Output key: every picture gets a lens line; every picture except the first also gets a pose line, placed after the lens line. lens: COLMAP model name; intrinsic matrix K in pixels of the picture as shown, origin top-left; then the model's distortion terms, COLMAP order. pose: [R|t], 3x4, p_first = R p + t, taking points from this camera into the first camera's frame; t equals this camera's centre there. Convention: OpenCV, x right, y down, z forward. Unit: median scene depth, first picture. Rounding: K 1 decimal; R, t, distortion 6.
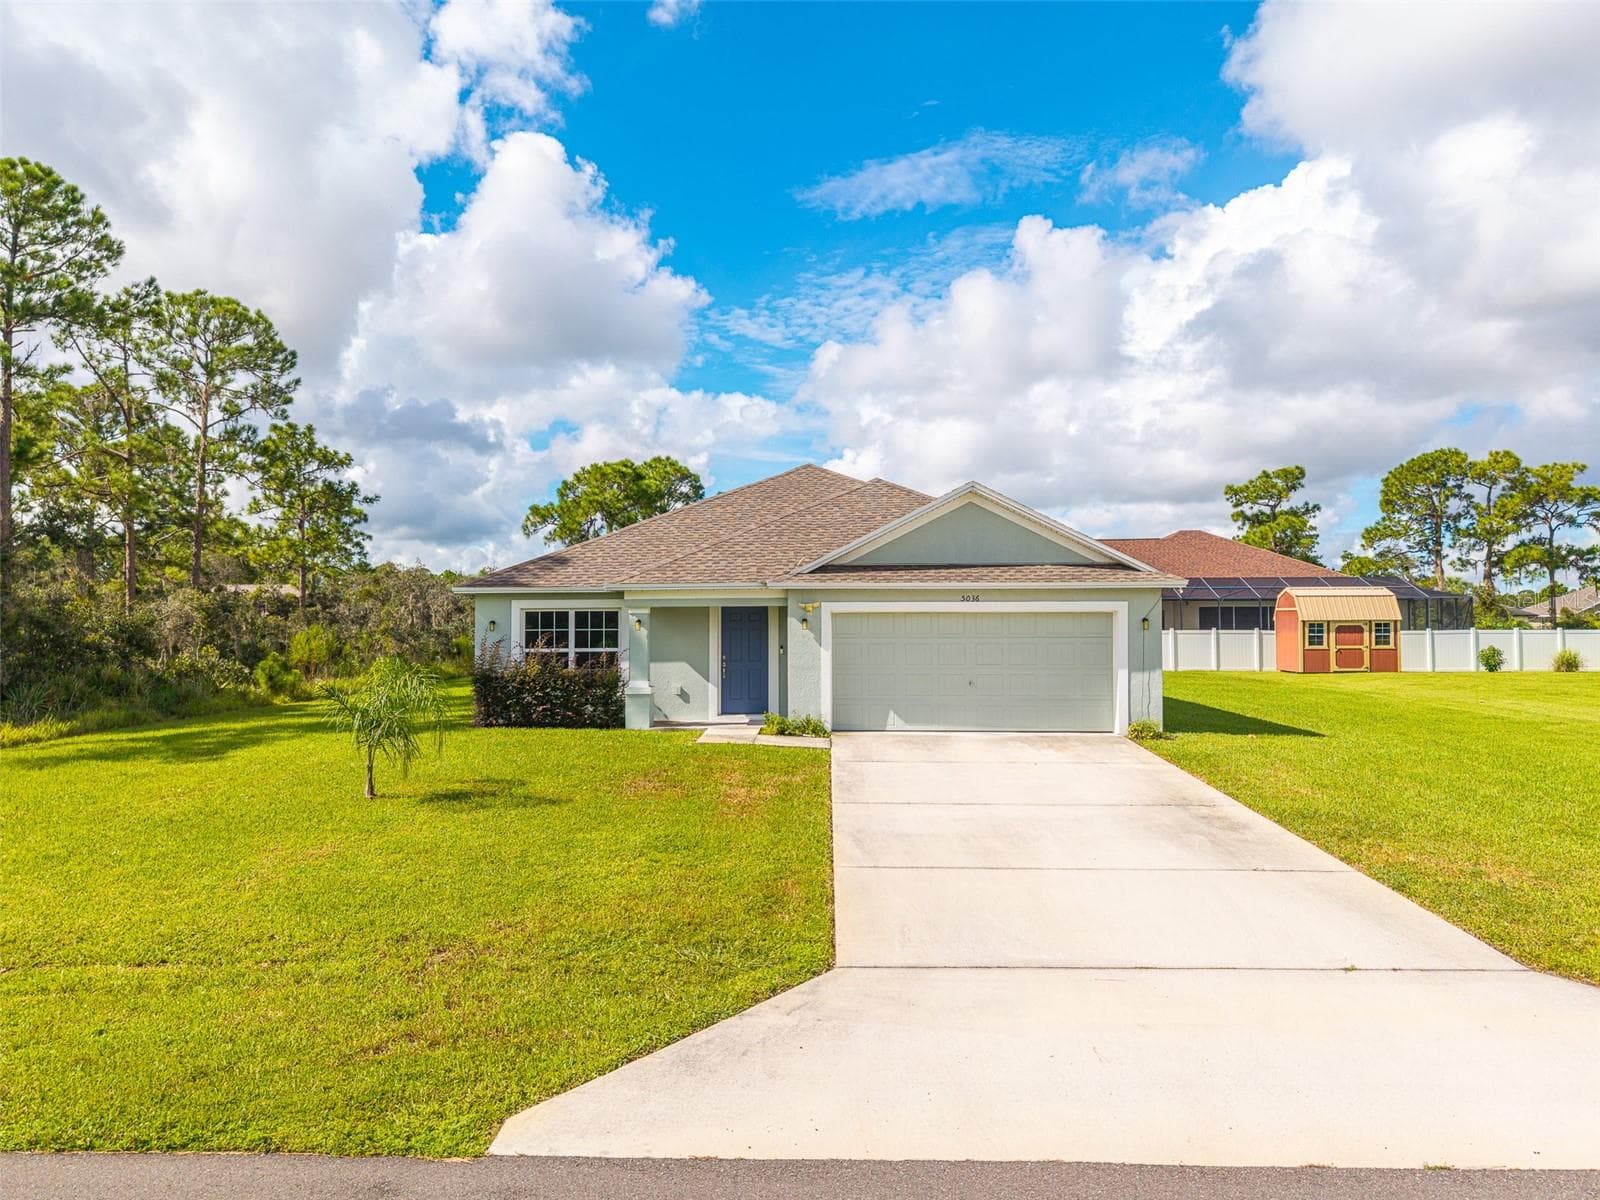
lens RADIAL K [[1075.3, 0, 807.8], [0, 1075.3, 604.6], [0, 0, 1]] dist [0.045464, -0.042287]
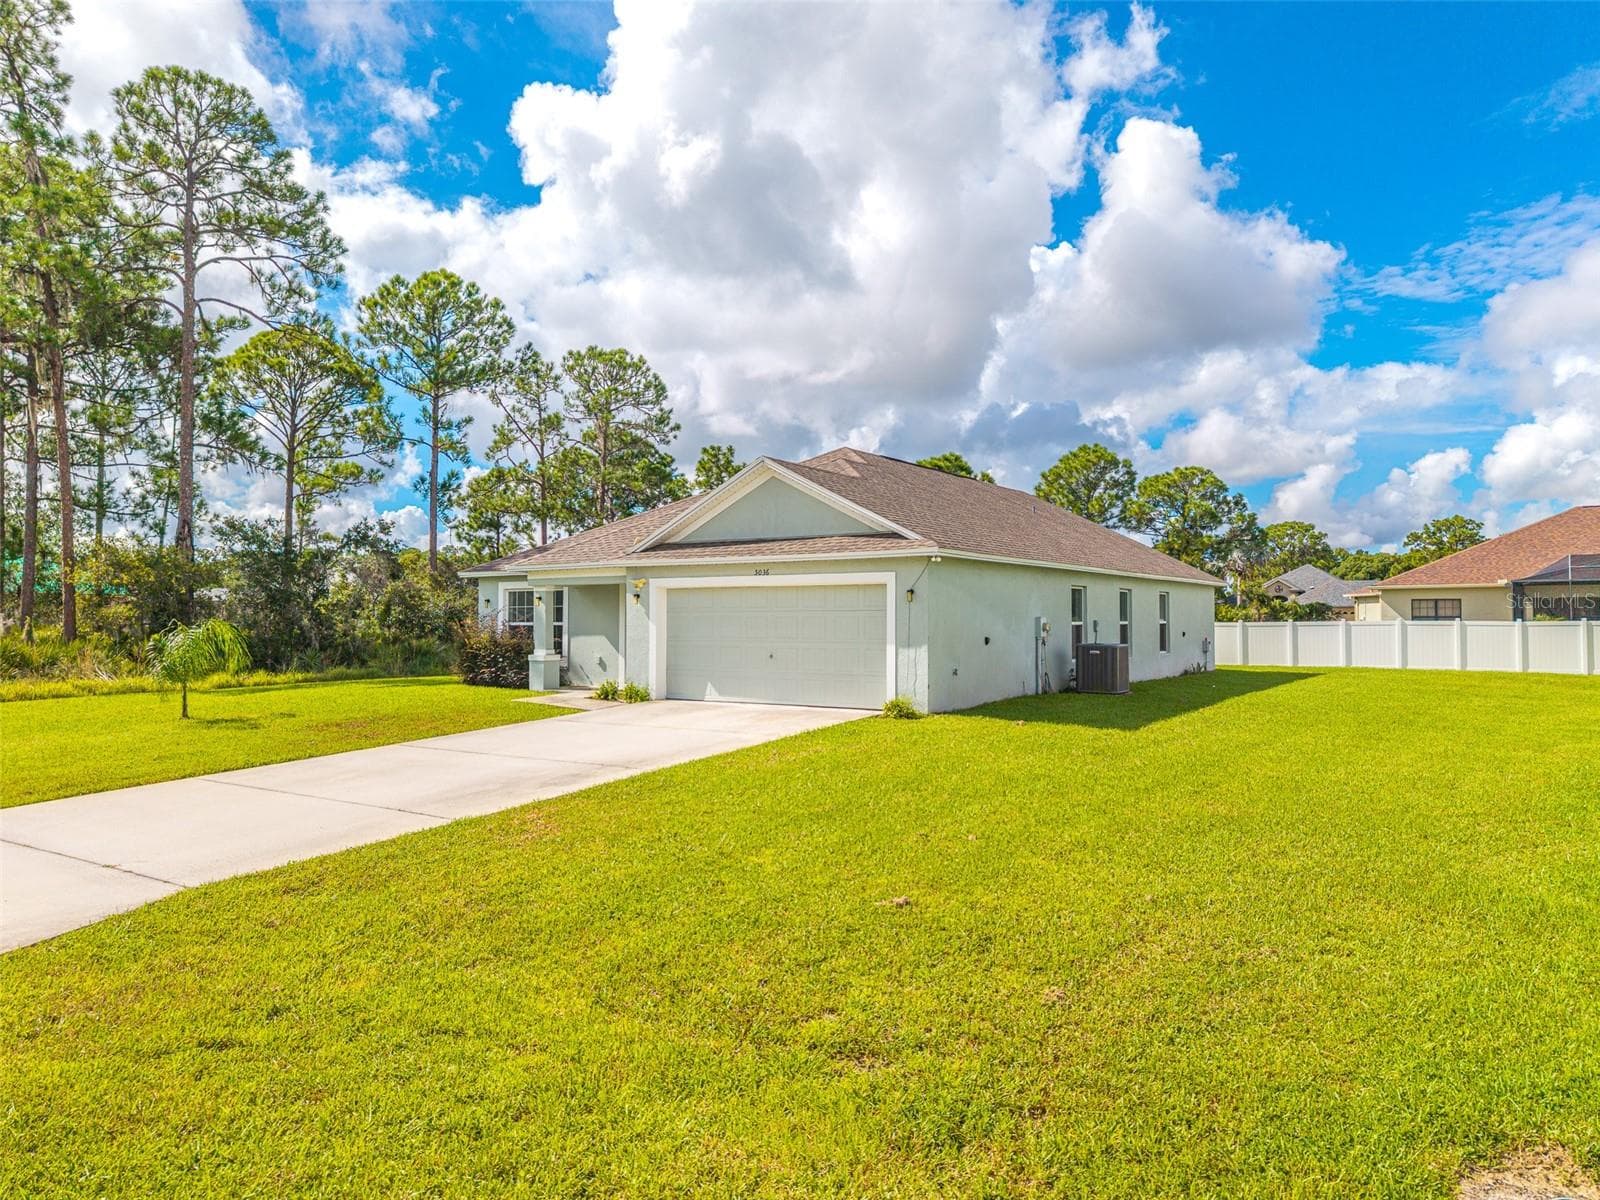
lens RADIAL K [[1075.3, 0, 809.2], [0, 1075.3, 598.4], [0, 0, 1]] dist [0.043660, -0.047502]
pose [[0.849152, -0.008993, -0.528072, 0.712613], [0.006154, 0.999956, -0.007133, 0.025961], [0.528113, 0.002807, 0.849170, 0.174818]]
